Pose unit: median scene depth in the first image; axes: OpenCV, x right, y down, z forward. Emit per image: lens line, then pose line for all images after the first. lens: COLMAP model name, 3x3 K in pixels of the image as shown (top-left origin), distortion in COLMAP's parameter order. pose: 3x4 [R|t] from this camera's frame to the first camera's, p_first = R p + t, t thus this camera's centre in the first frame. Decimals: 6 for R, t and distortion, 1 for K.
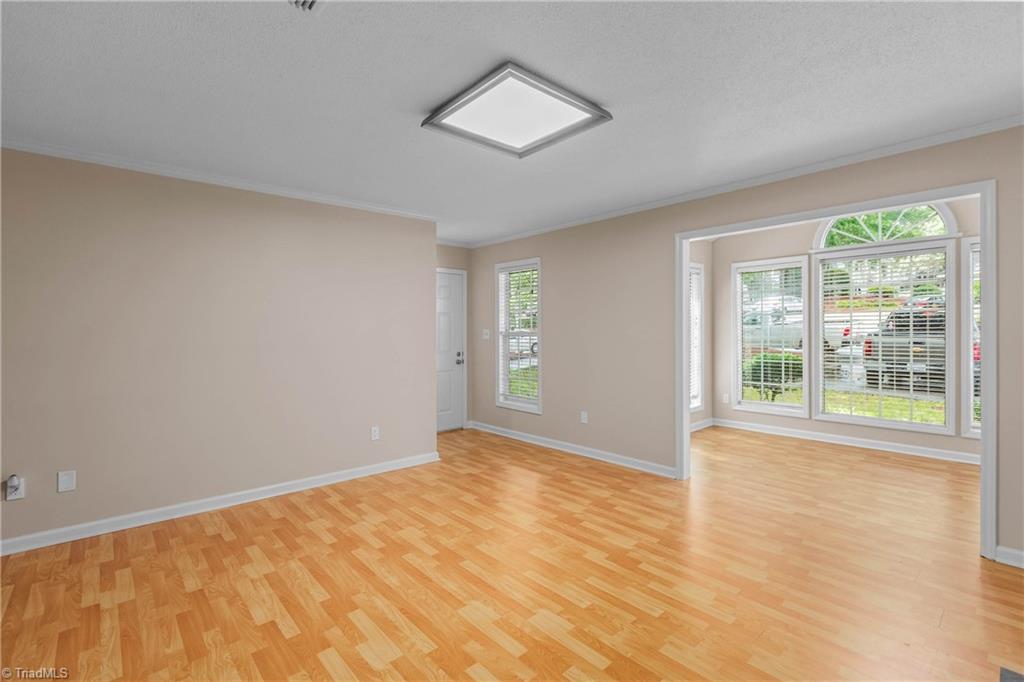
lens RADIAL K [[465.2, 0, 504.6], [0, 465.2, 337.5], [0, 0, 1]] dist [0.000250, -0.000160]
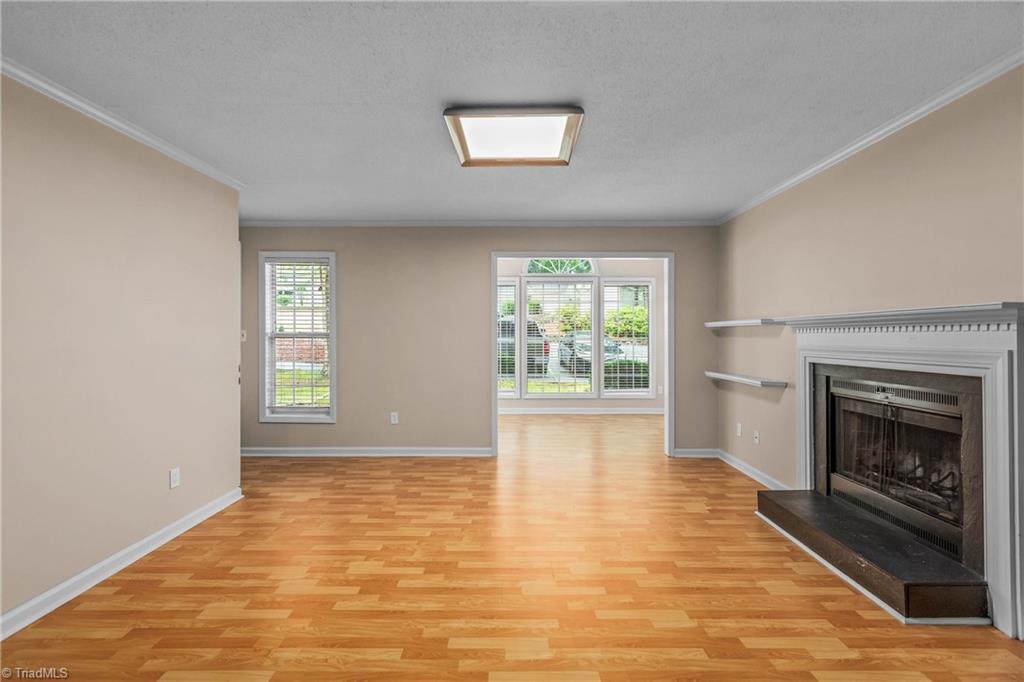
lens RADIAL K [[465.2, 0, 513.3], [0, 465.2, 336.1], [0, 0, 1]] dist [0.000250, -0.000160]
pose [[0.657276, 0.000073, 0.753650, -0.675659], [0.006770, 0.999959, -0.006001, 0.003209], [-0.753619, 0.009047, 0.657249, 0.229871]]
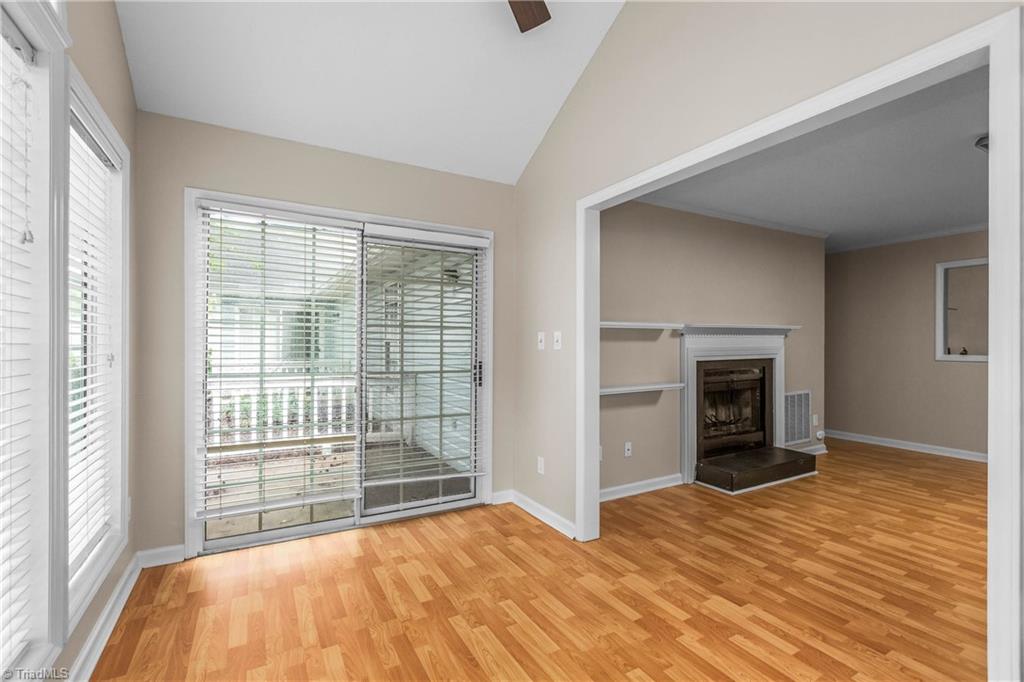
lens RADIAL K [[465.2, 0, 515.1], [0, 465.2, 337.8], [0, 0, 1]] dist [0.000250, -0.000160]
pose [[-0.980857, -0.005038, 0.194666, 0.919581], [-0.002065, 0.999878, 0.015473, -0.025607], [-0.194721, 0.014775, -0.980747, 1.924885]]
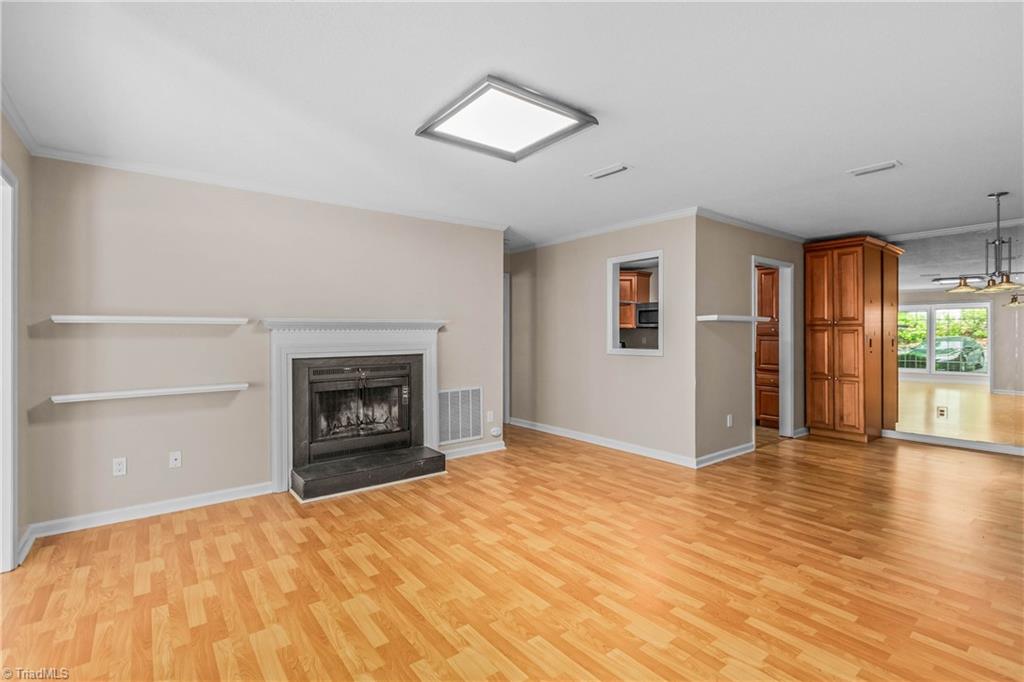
lens RADIAL K [[465.2, 0, 509.0], [0, 465.2, 333.4], [0, 0, 1]] dist [0.000250, -0.000160]
pose [[-0.998223, 0.003960, 0.059458, -0.038861], [0.004556, 0.999941, 0.009894, -0.015539], [-0.059416, 0.010147, -0.998182, 1.697320]]
